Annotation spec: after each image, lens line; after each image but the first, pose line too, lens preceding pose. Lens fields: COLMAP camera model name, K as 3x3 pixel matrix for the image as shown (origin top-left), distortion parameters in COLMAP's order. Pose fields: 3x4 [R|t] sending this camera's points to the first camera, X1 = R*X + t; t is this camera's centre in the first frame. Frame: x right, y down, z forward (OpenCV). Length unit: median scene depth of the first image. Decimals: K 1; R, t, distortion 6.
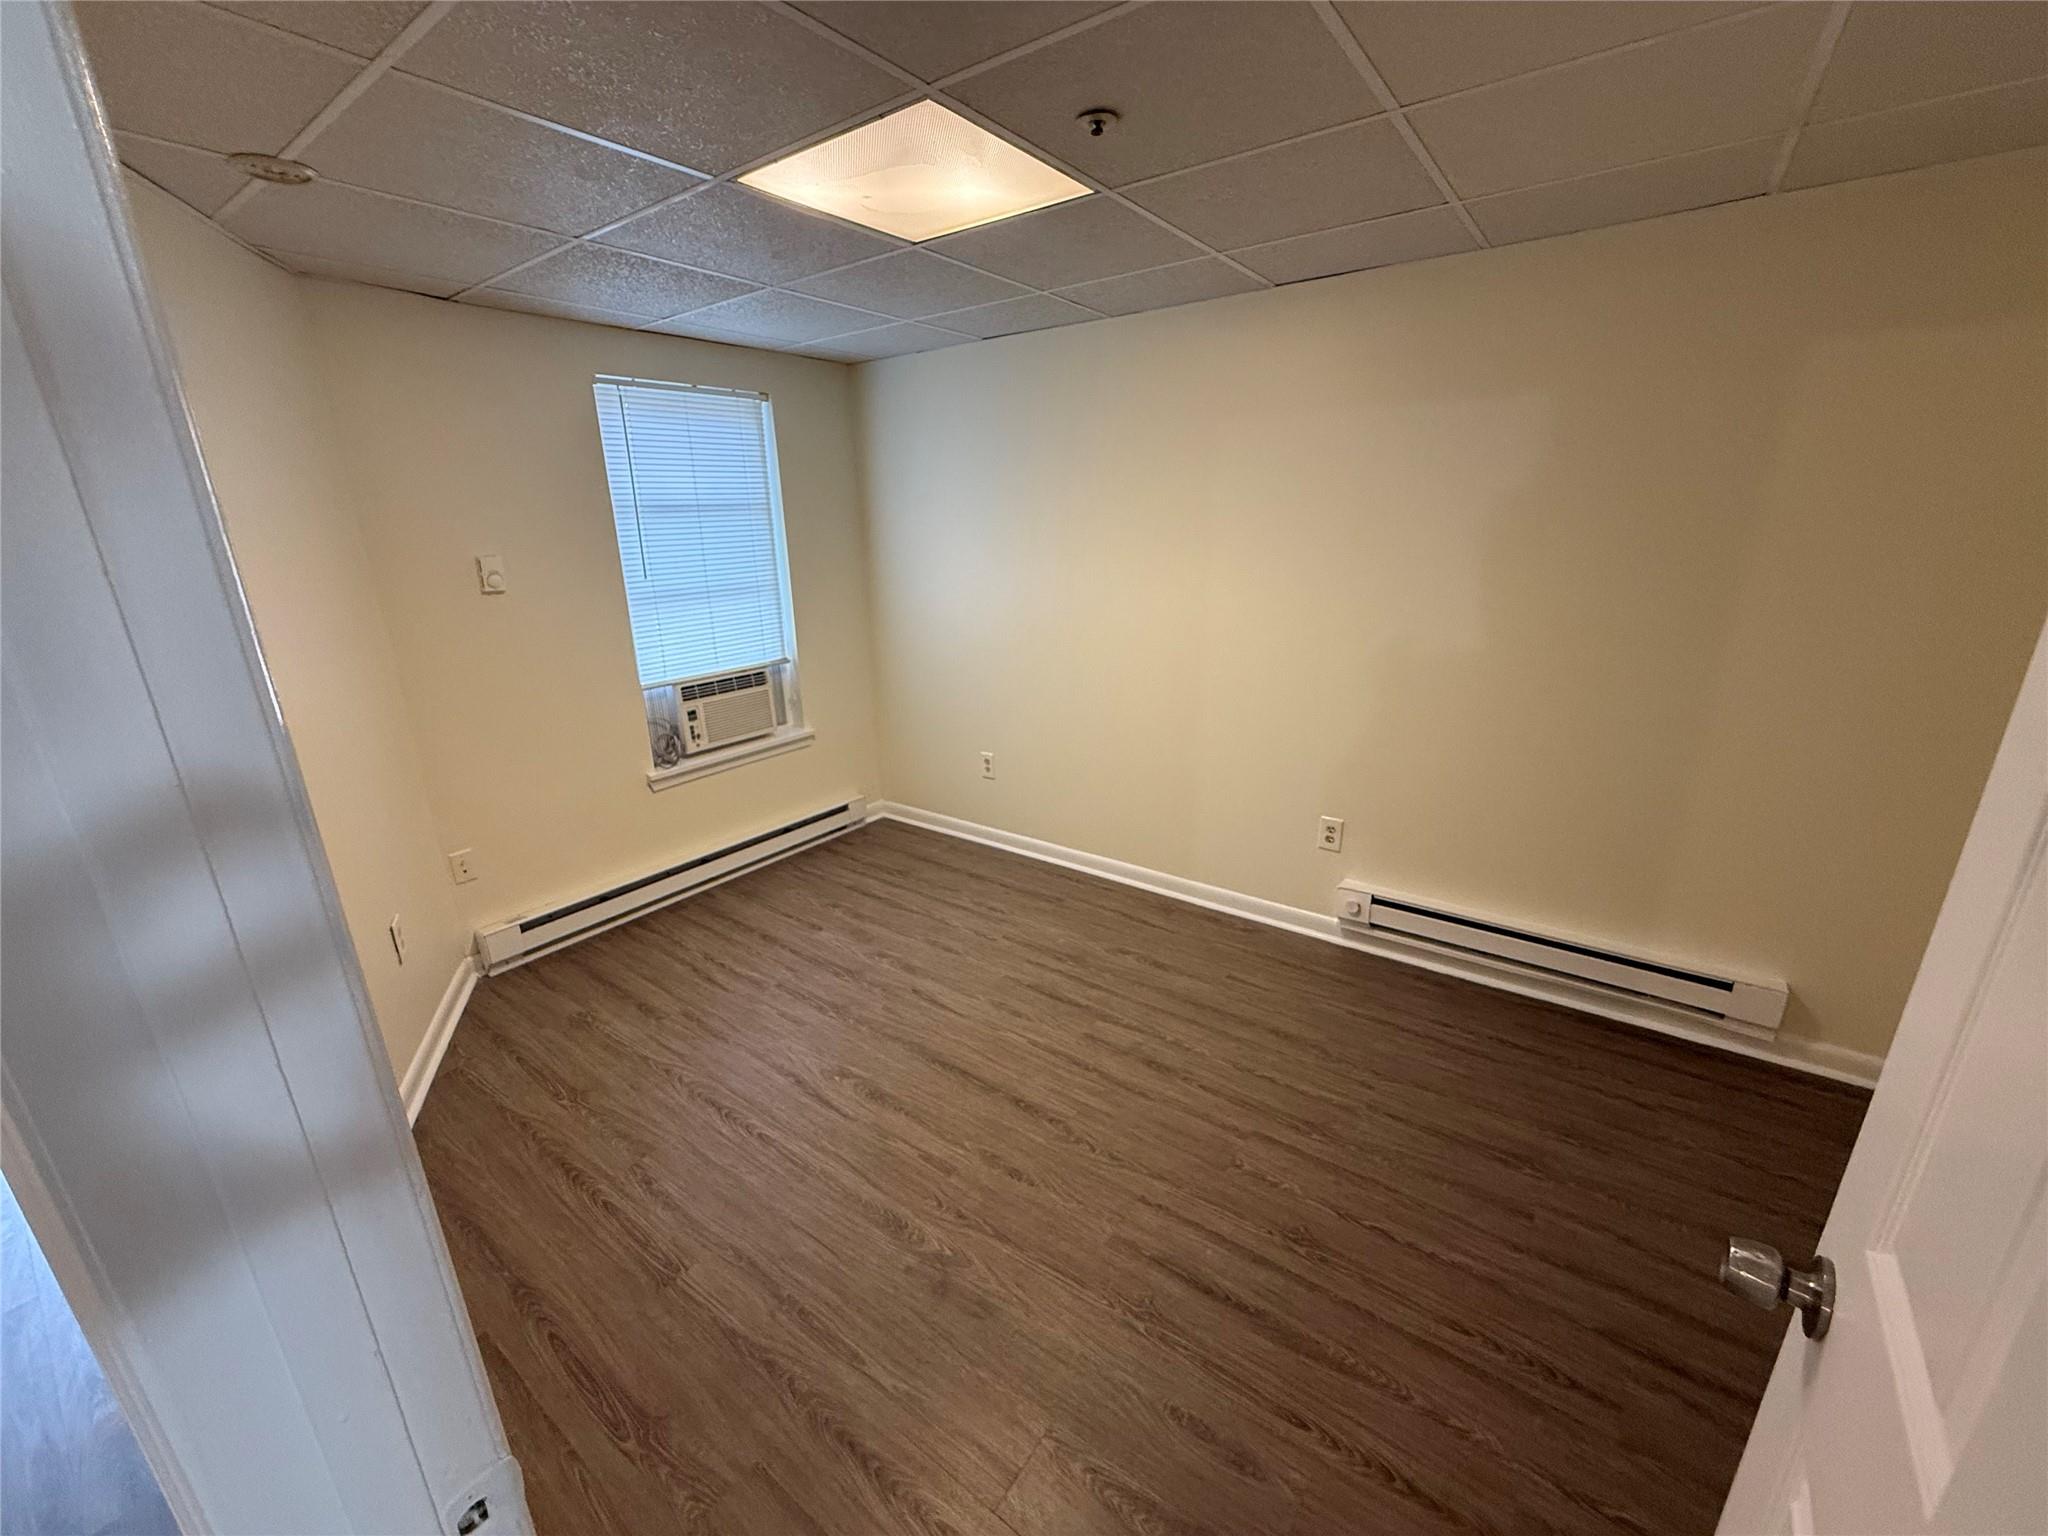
lens RADIAL K [[815.0, 0, 1022.8], [0, 815.0, 771.9], [0, 0, 1]] dist [-0.002783, -0.000223]
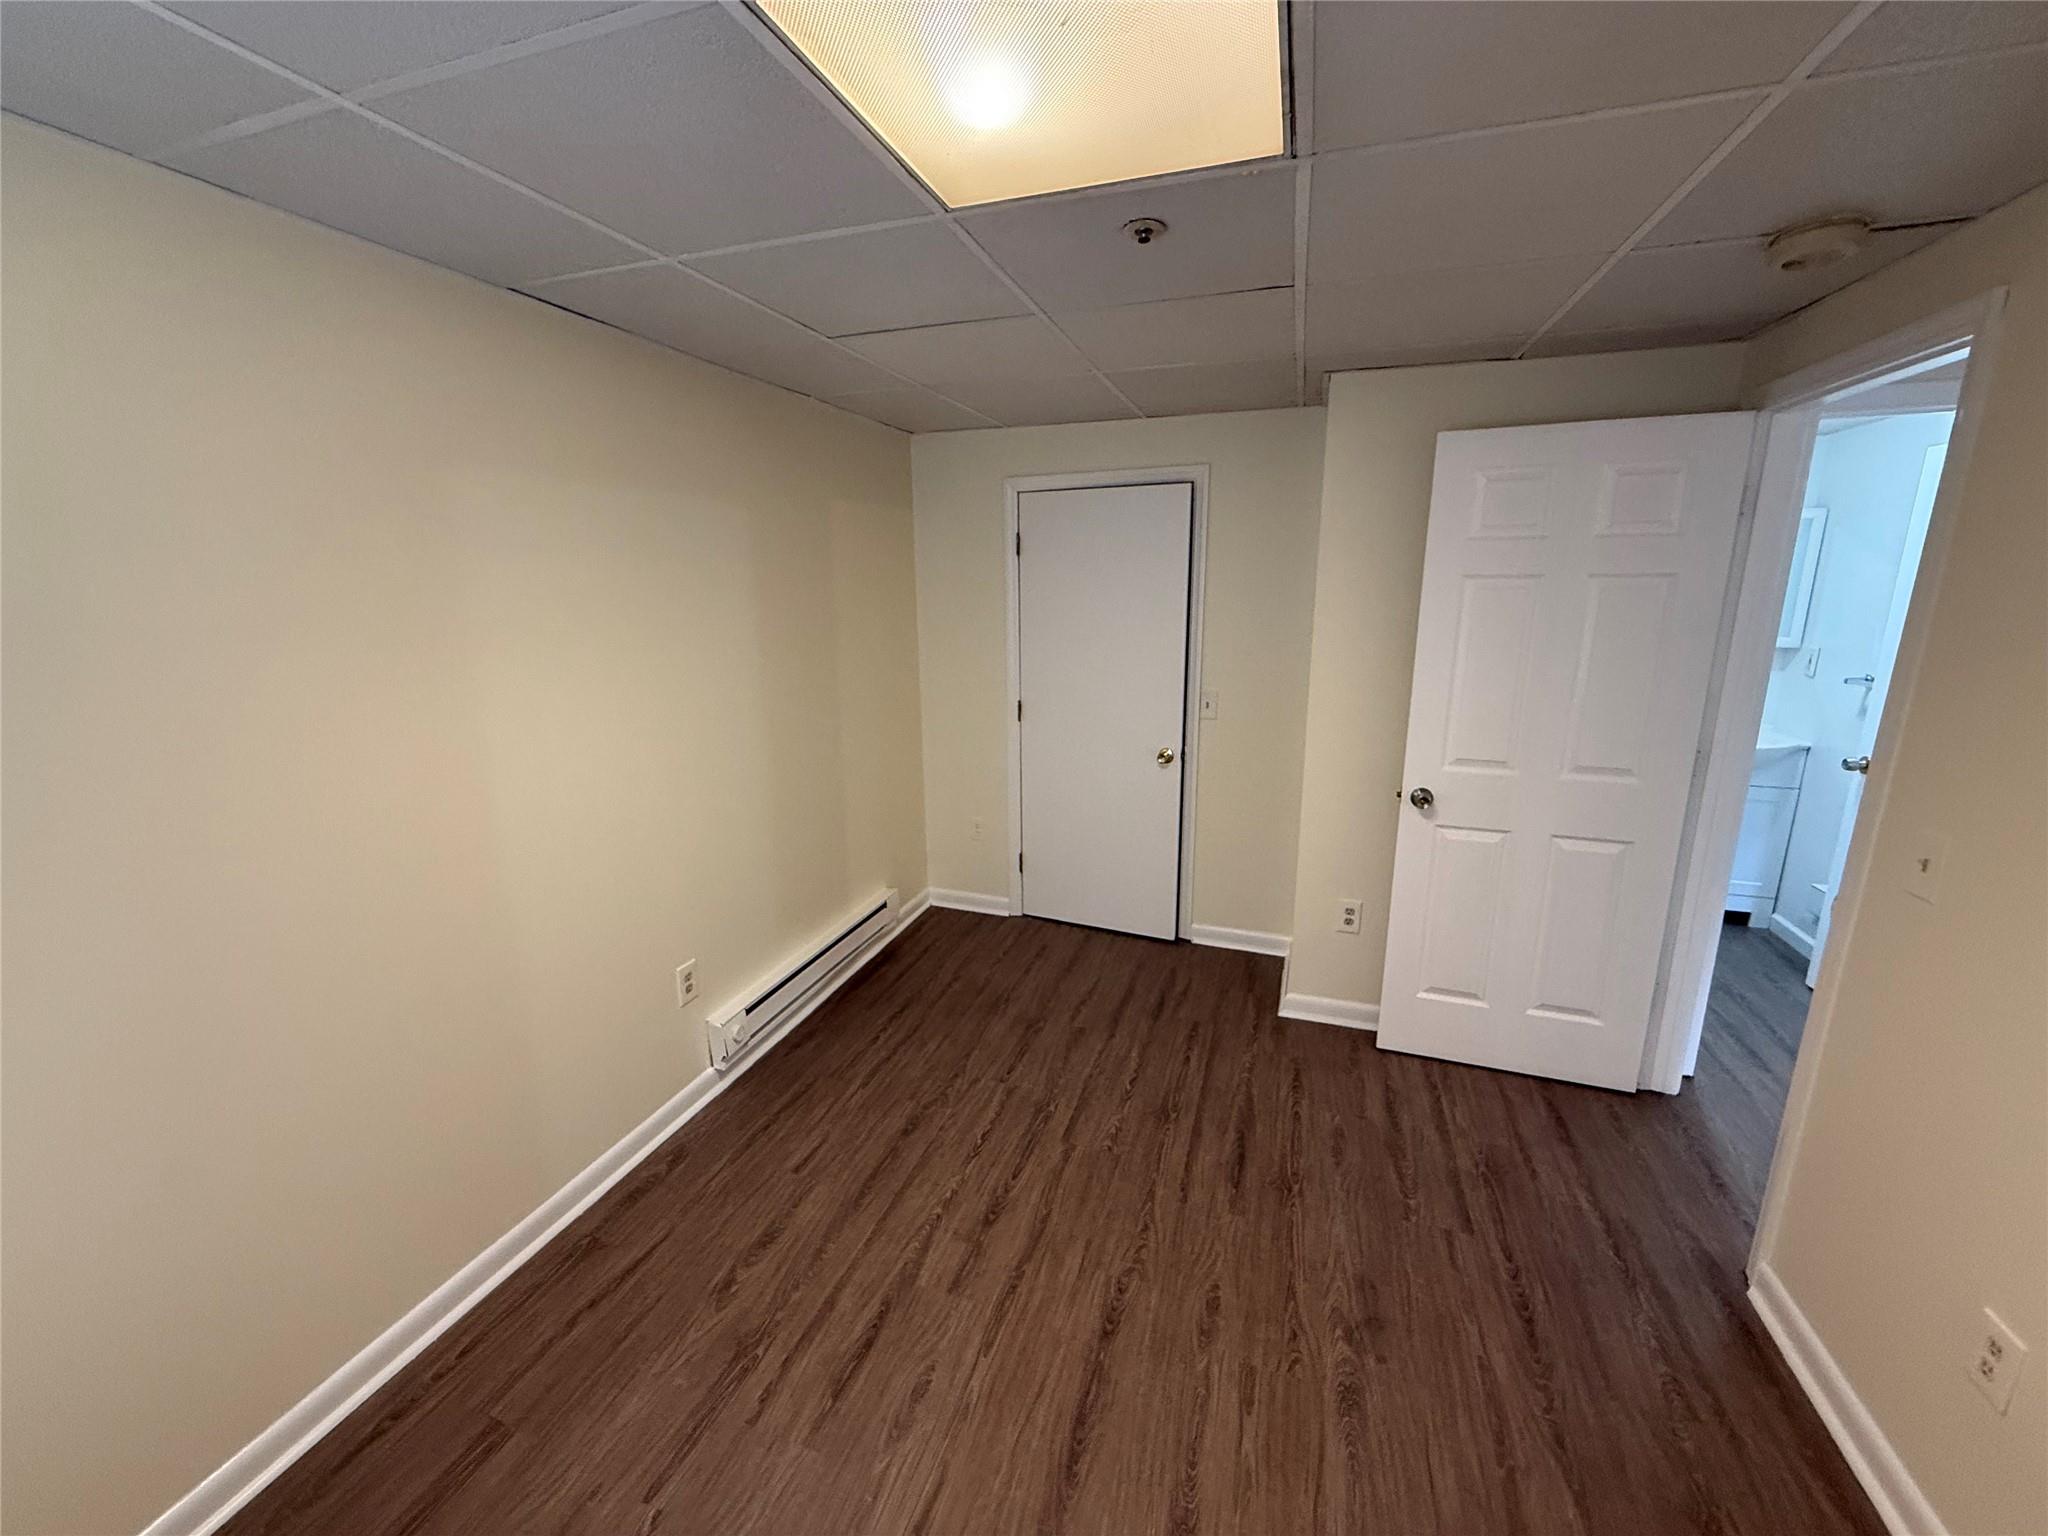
lens RADIAL K [[815.0, 0, 1020.5], [0, 815.0, 766.2], [0, 0, 1]] dist [-0.002783, -0.000223]
pose [[-0.301300, -0.189305, 0.934549, -0.667505], [0.297919, 0.912340, 0.280856, -0.371235], [-0.905794, 0.363042, -0.218491, 1.144933]]
